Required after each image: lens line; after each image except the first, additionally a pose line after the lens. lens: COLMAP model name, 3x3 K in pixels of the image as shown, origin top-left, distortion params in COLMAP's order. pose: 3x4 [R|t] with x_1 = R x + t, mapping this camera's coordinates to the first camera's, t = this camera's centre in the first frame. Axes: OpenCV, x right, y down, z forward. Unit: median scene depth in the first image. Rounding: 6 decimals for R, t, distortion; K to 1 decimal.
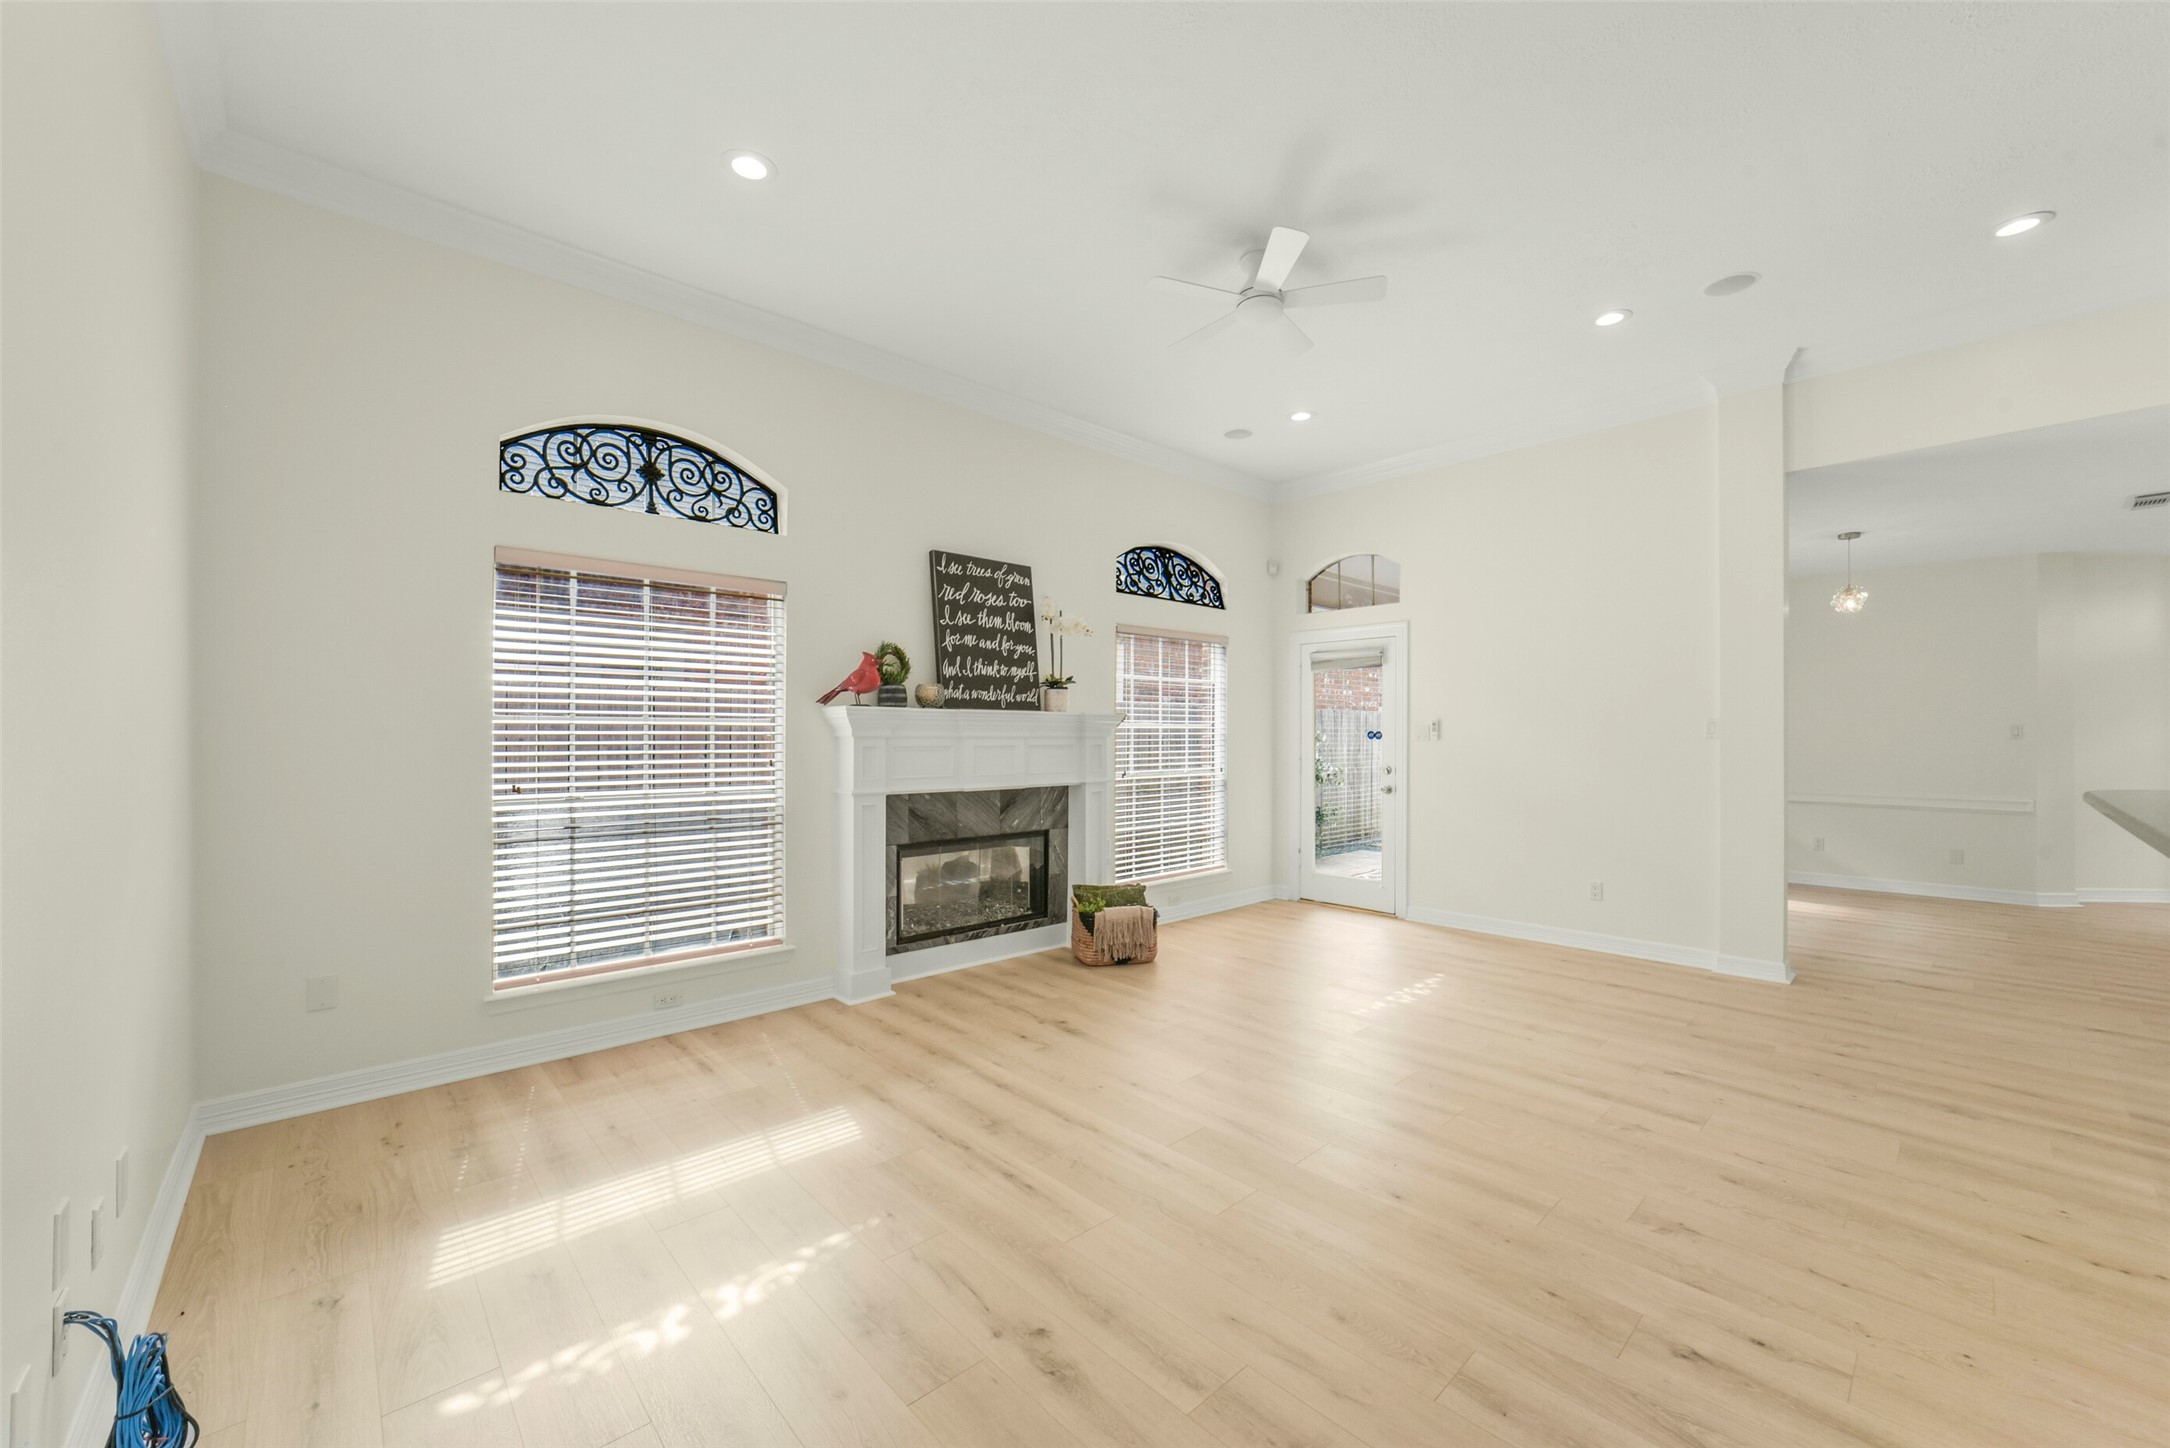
lens RADIAL K [[852.3, 0, 1095.4], [0, 852.3, 730.0], [0, 0, 1]] dist [-0.038641, 0.008886]
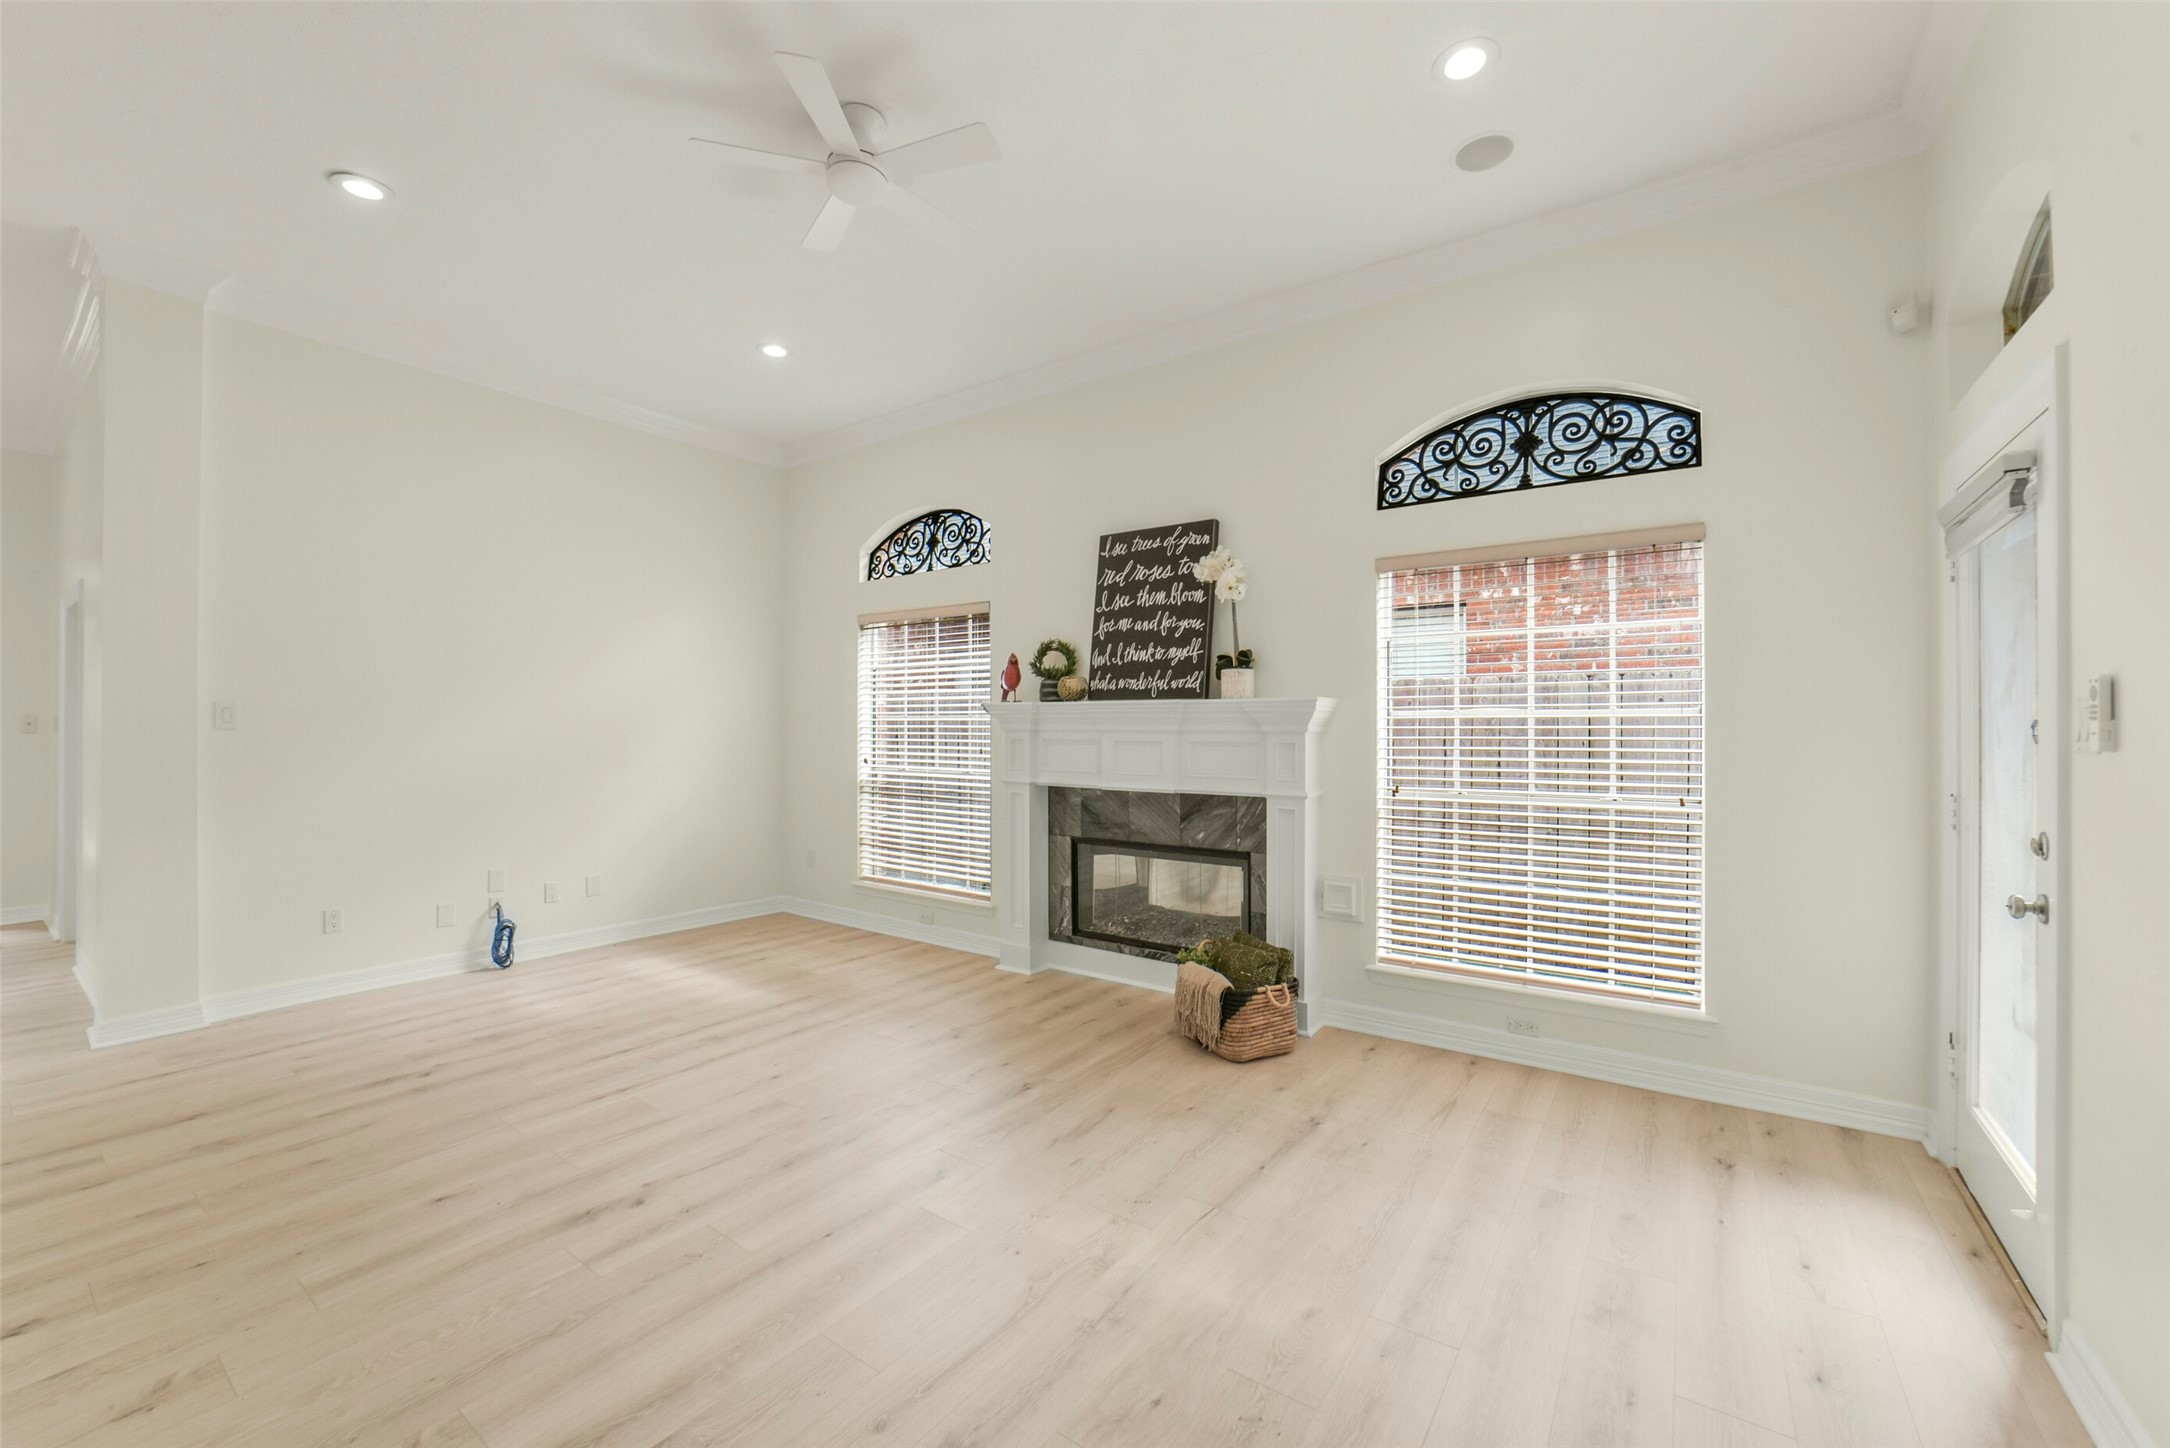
lens RADIAL K [[852.3, 0, 1088.9], [0, 852.3, 721.9], [0, 0, 1]] dist [-0.038641, 0.008886]
pose [[0.198110, -0.005313, -0.980165, 0.748691], [0.003926, 0.999982, -0.004626, 0.002680], [0.980172, -0.002932, 0.198128, 0.794416]]
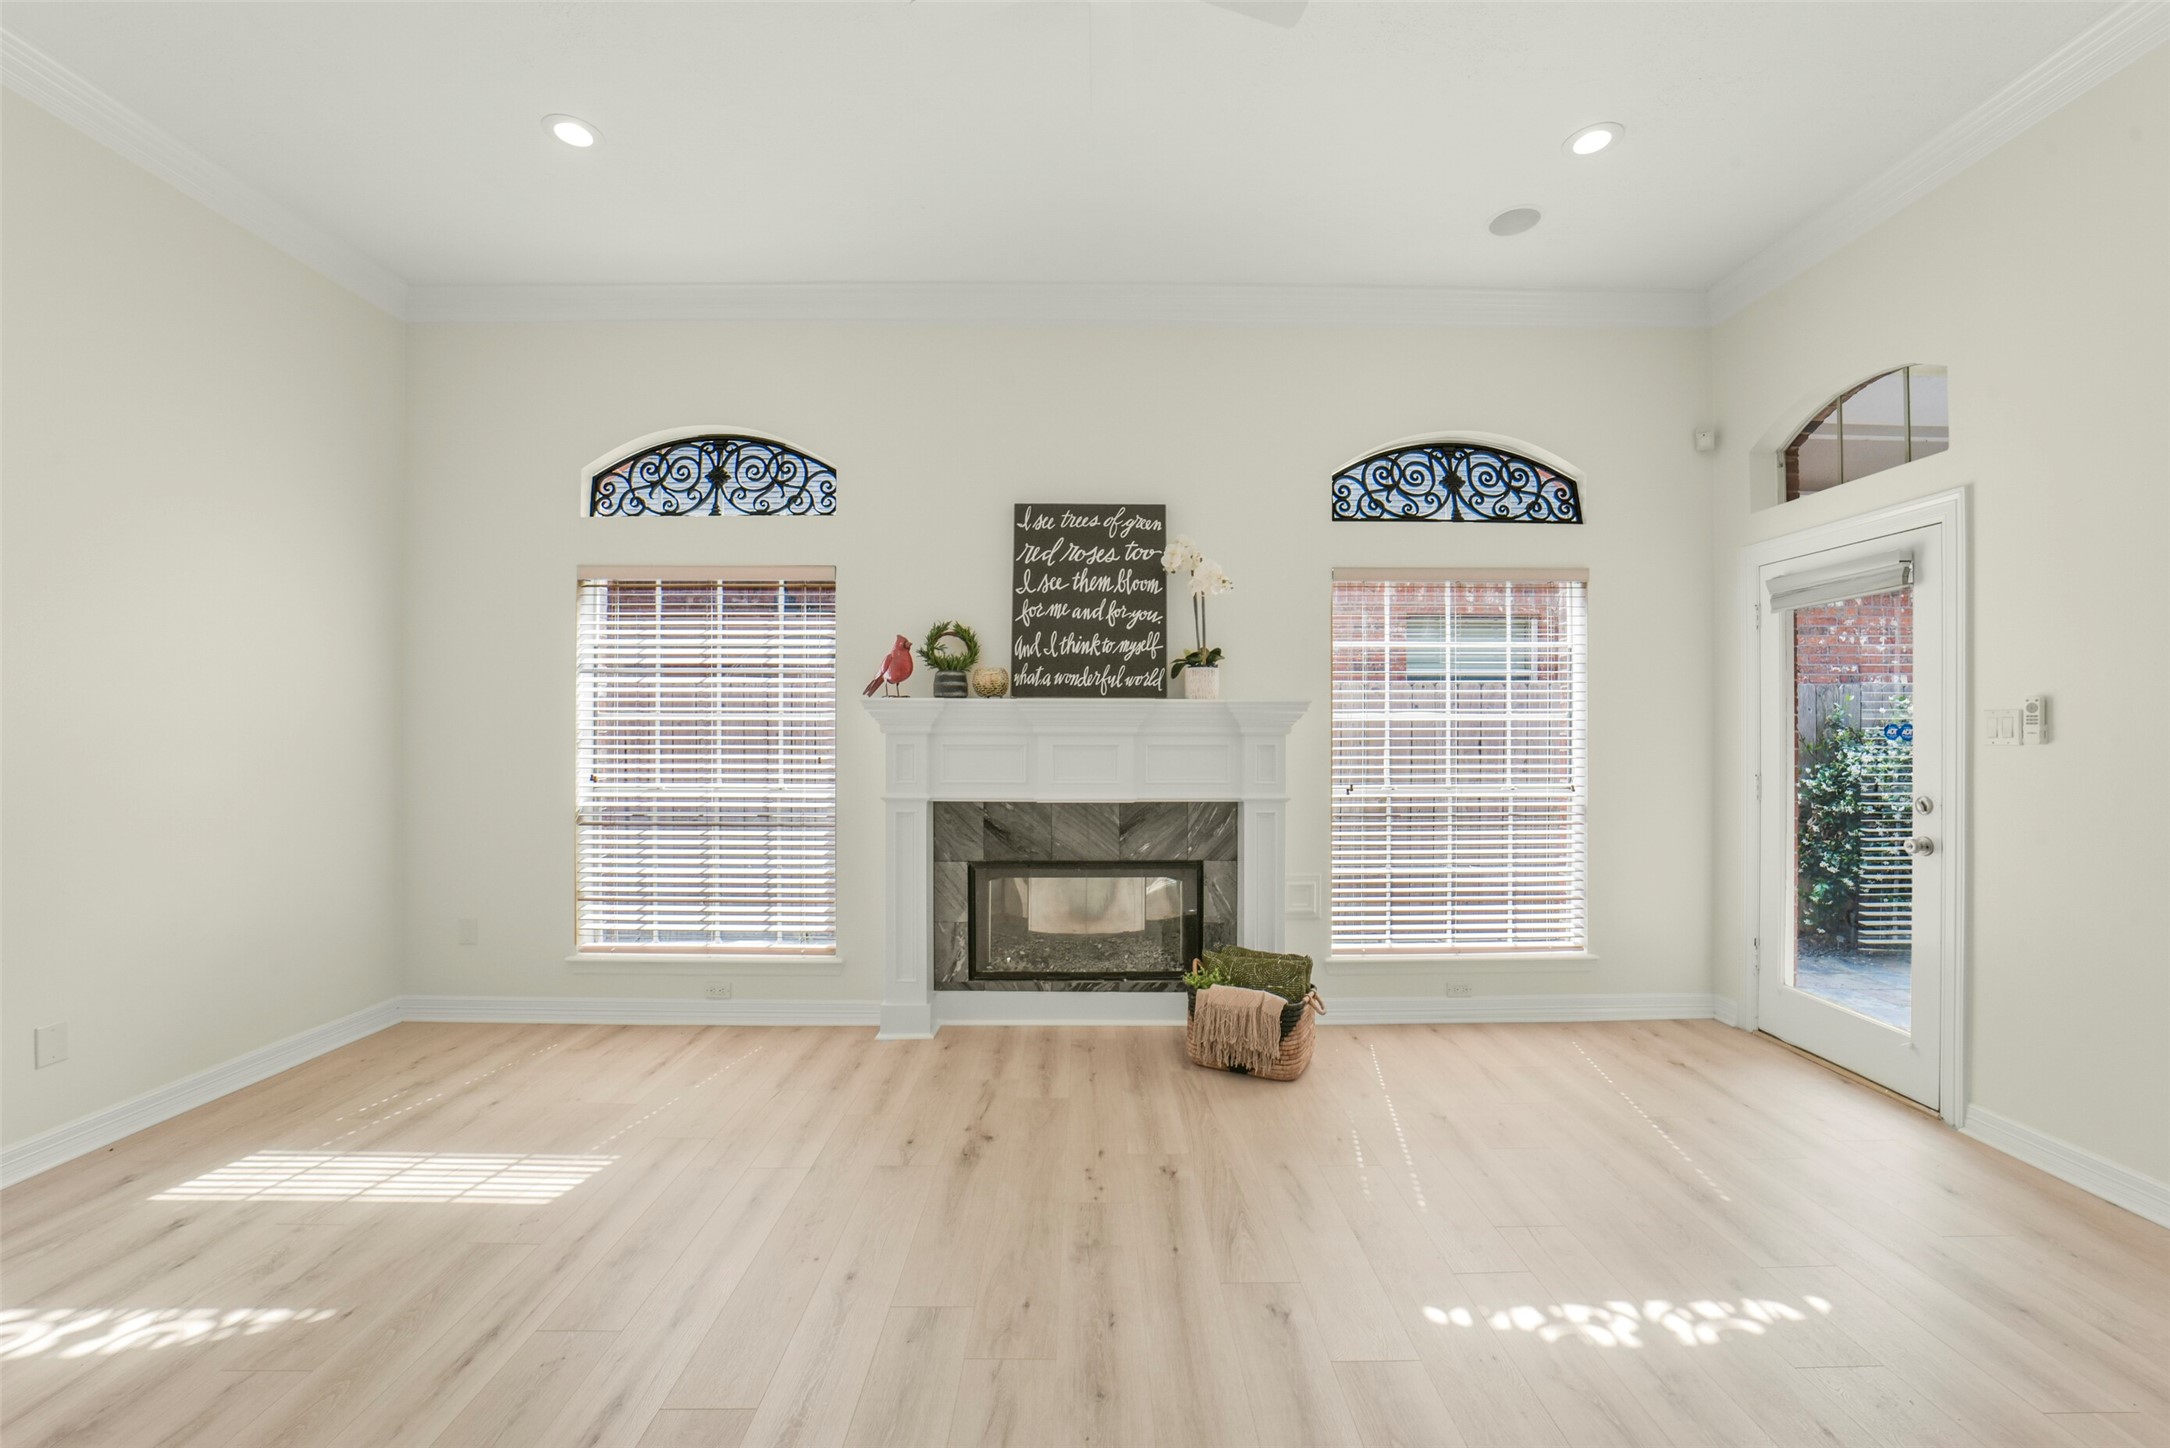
lens RADIAL K [[852.3, 0, 1093.7], [0, 852.3, 724.2], [0, 0, 1]] dist [-0.038641, 0.008886]
pose [[0.734564, -0.003327, -0.678531, 0.417604], [0.002880, 0.999994, -0.001786, 0.001165], [0.678533, -0.000643, 0.734570, 0.450914]]
